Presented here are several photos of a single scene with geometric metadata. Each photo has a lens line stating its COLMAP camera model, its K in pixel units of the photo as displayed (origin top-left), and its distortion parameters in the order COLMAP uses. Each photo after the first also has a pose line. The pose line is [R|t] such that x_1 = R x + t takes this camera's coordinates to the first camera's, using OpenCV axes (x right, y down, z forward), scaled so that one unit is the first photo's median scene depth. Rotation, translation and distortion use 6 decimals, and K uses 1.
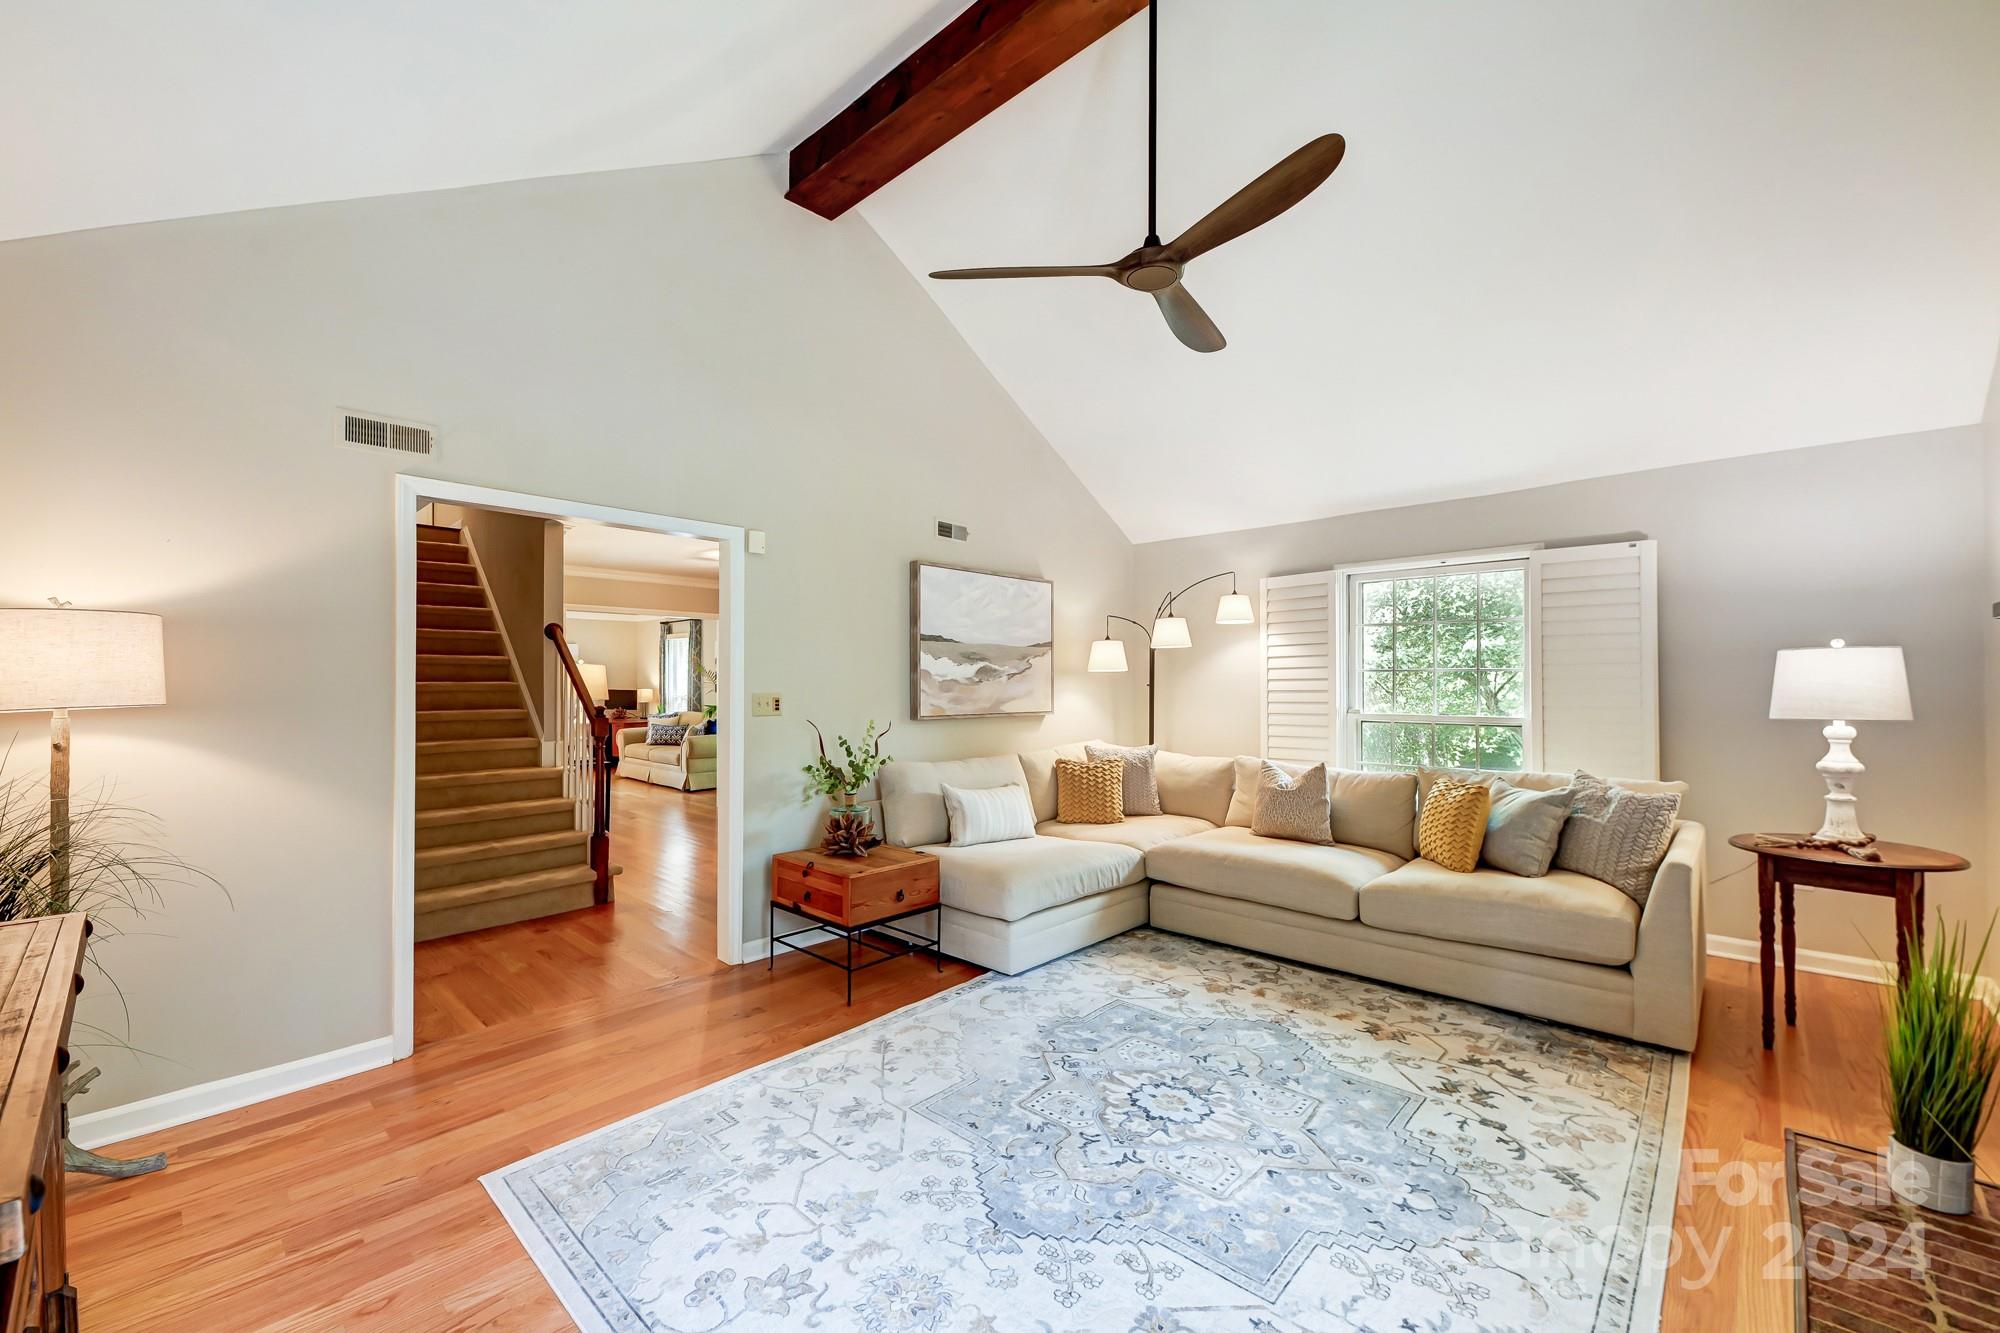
lens RADIAL K [[791.8, 0, 1003.4], [0, 791.8, 674.9], [0, 0, 1]] dist [0.016411, -0.009609]
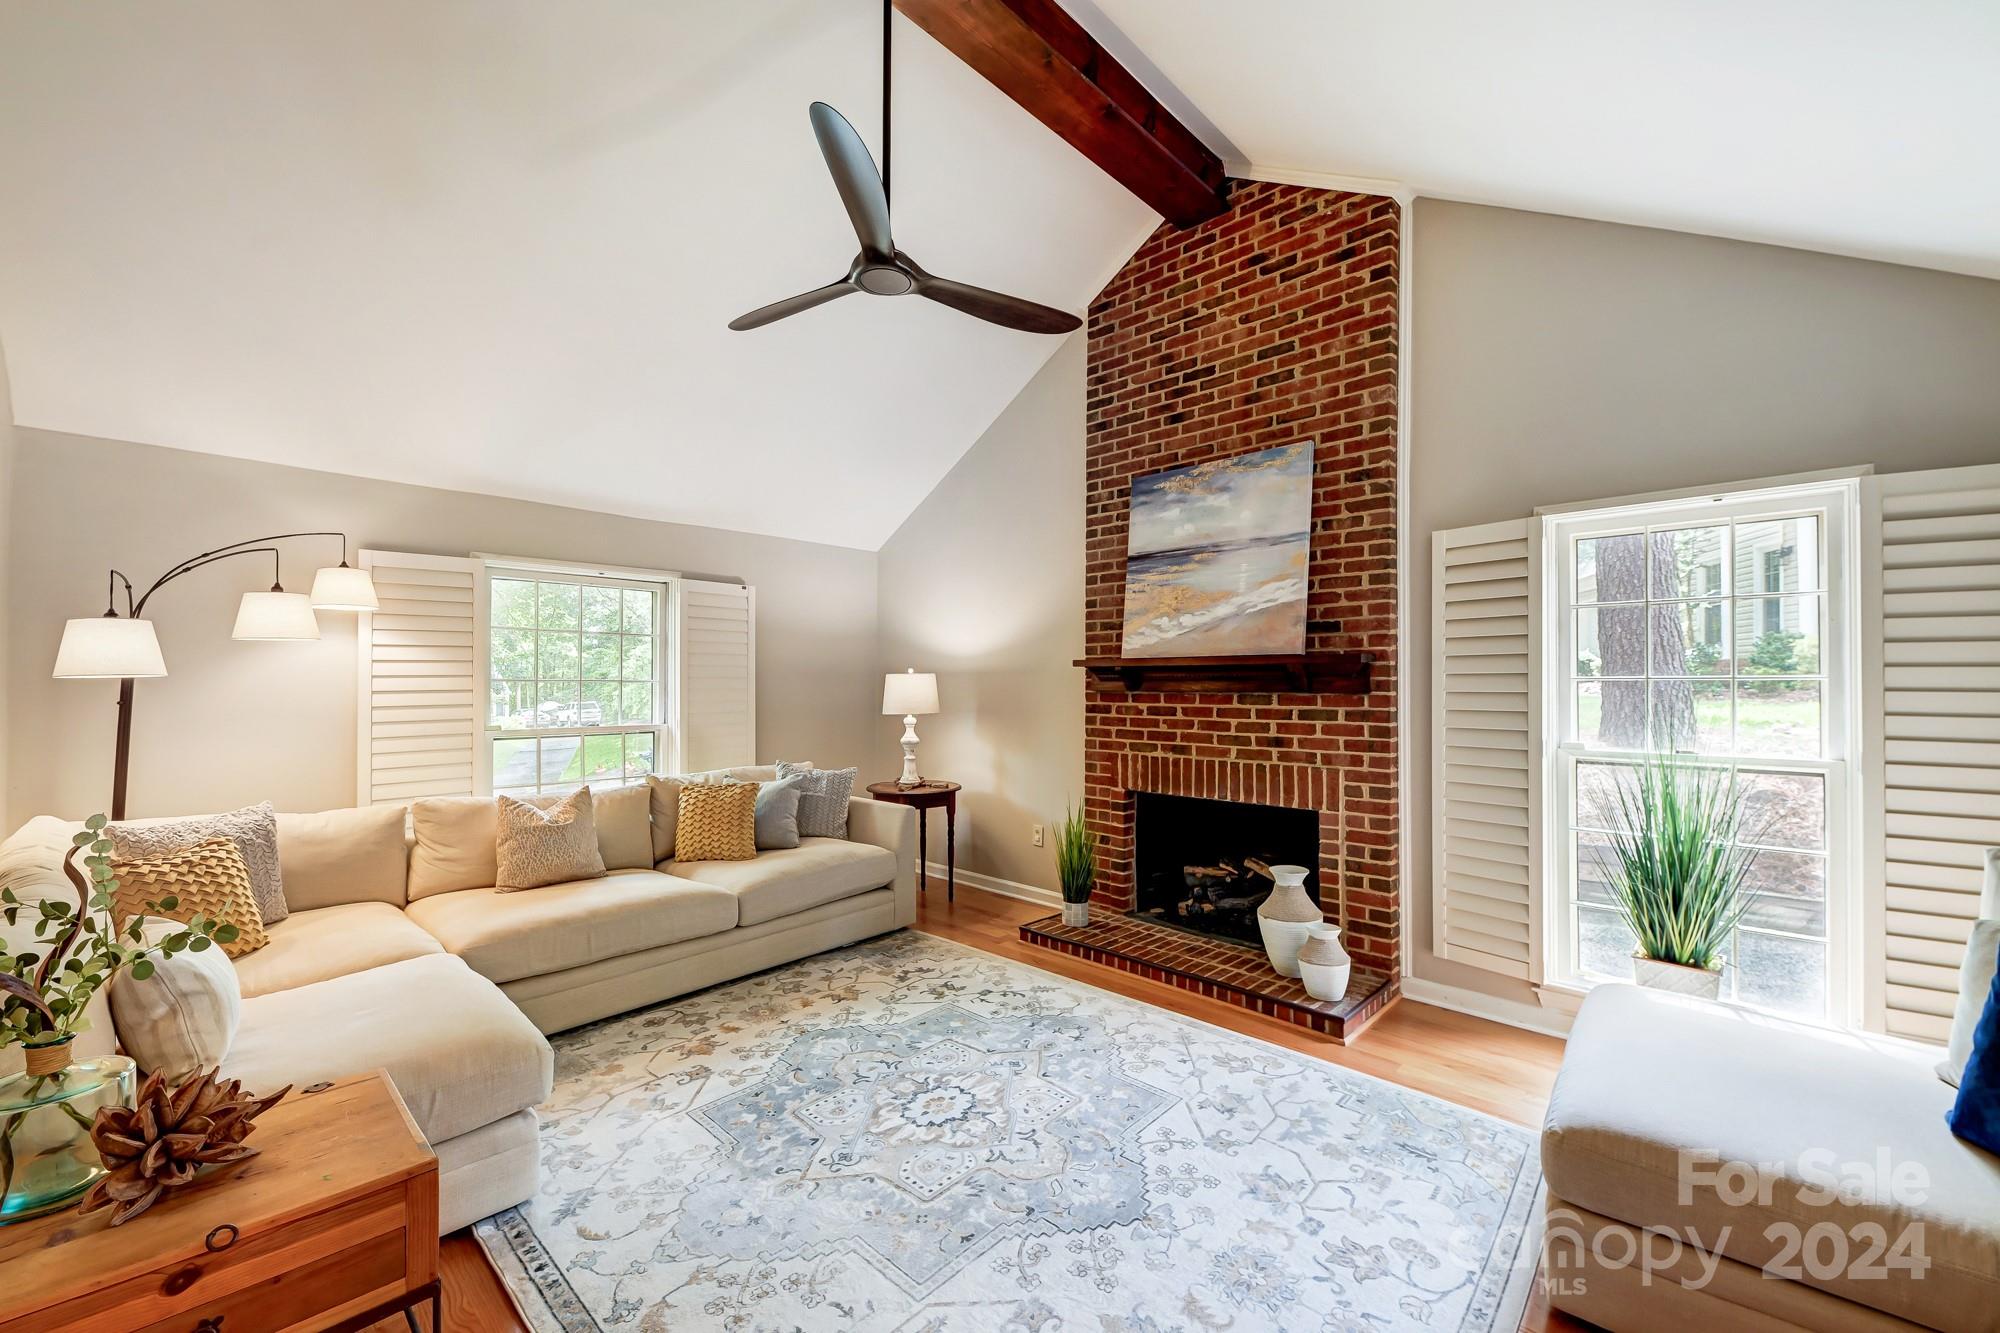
lens RADIAL K [[791.8, 0, 1003.4], [0, 791.8, 674.9], [0, 0, 1]] dist [0.016411, -0.009609]
pose [[0.004271, 0.013016, 0.999906, -0.678954], [-0.010055, 0.999865, -0.012973, -0.009394], [-0.999940, -0.009999, 0.004401, 0.745218]]
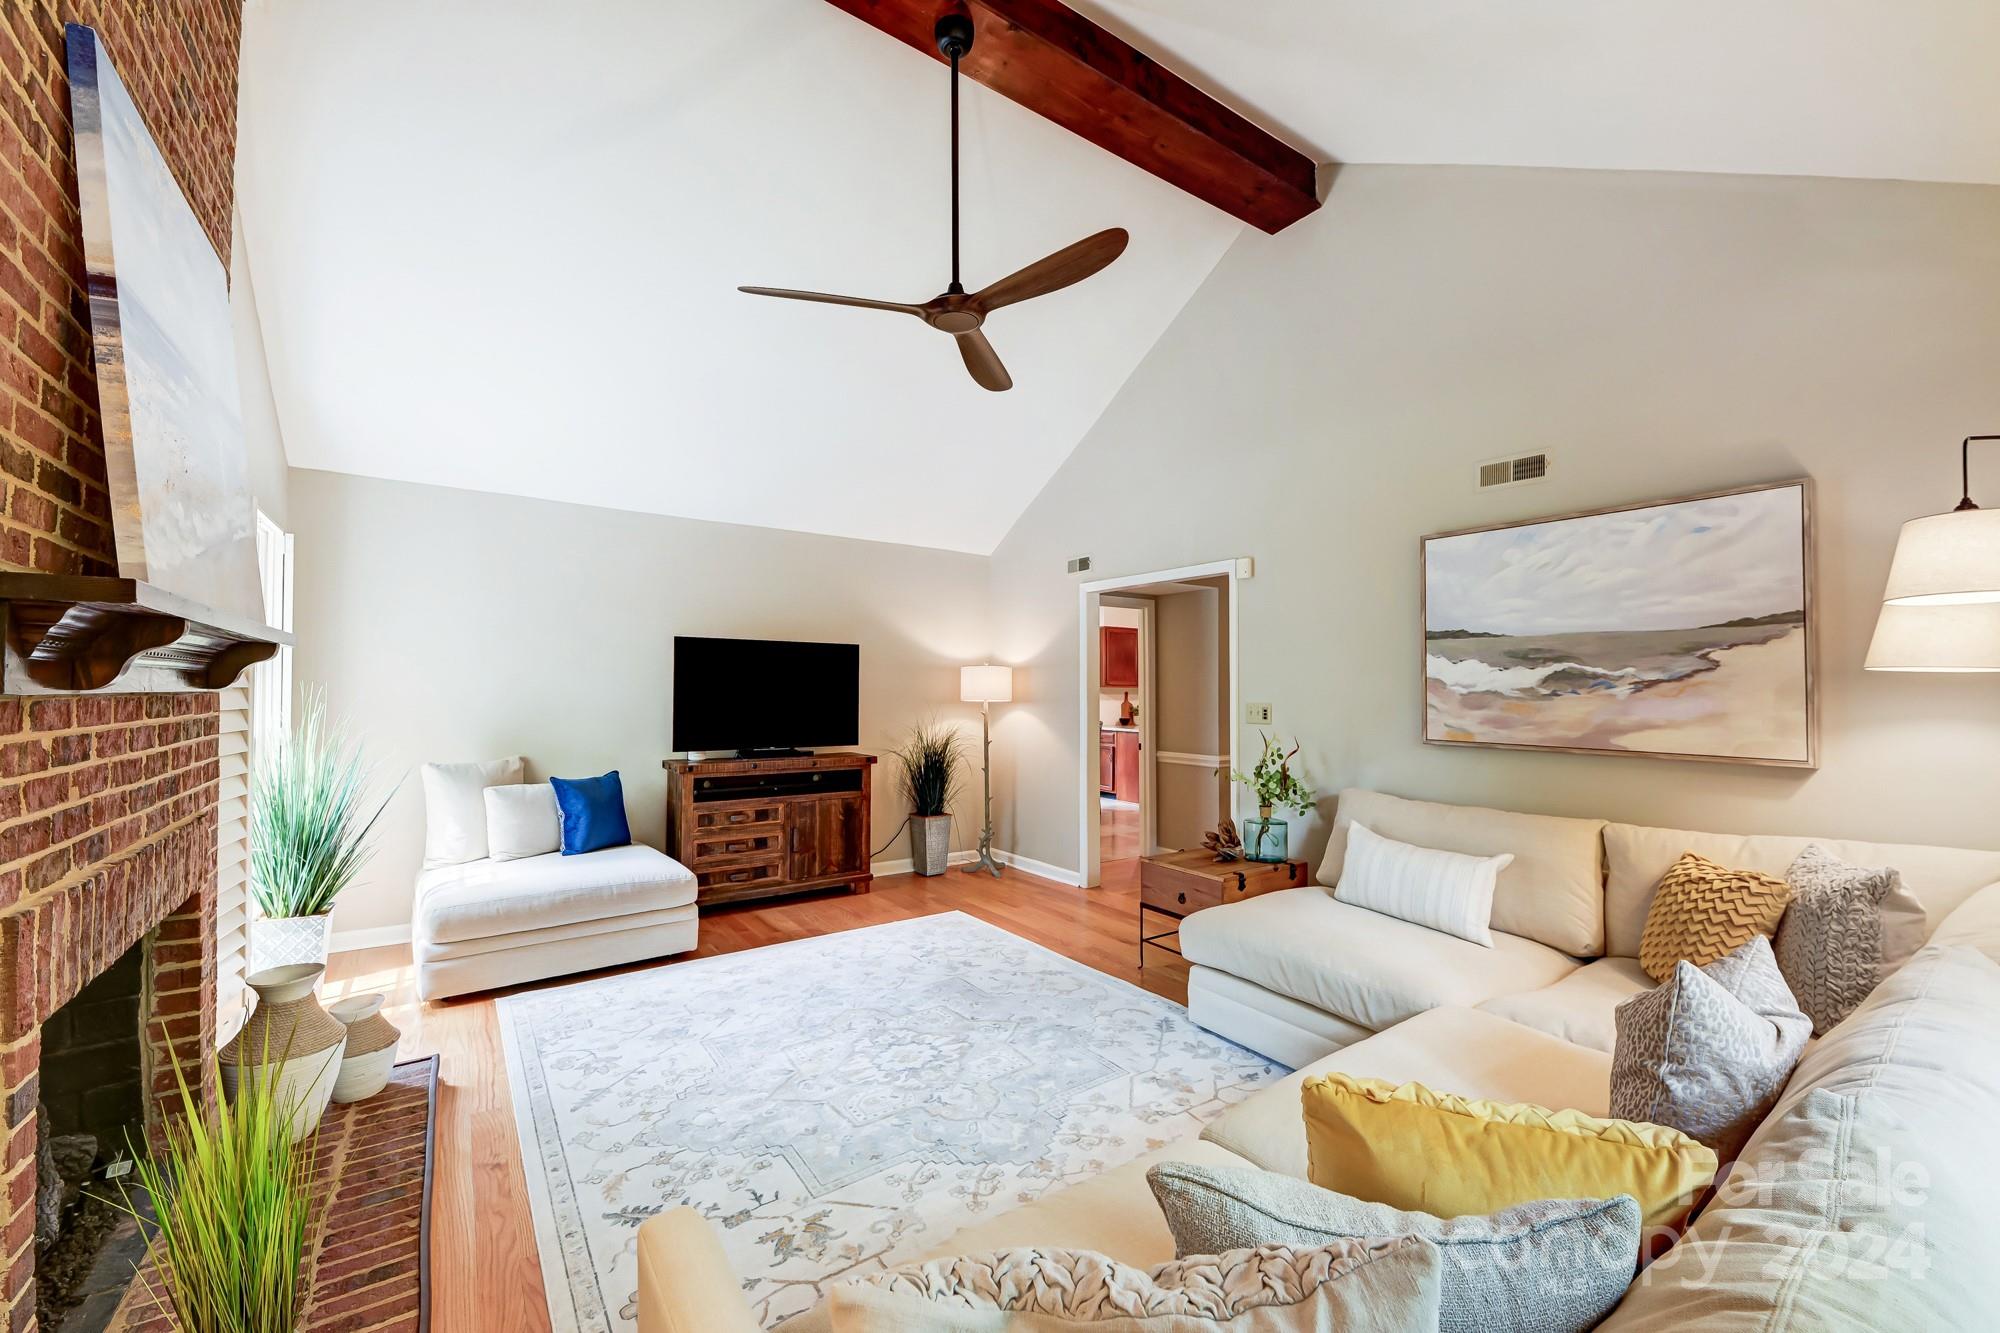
lens RADIAL K [[791.8, 0, 1003.4], [0, 791.8, 674.9], [0, 0, 1]] dist [0.016411, -0.009609]
pose [[-0.208545, -0.015087, -0.977896, 1.077257], [0.007471, 0.999827, -0.017018, 0.000489], [0.977984, -0.010855, -0.208396, 1.128055]]
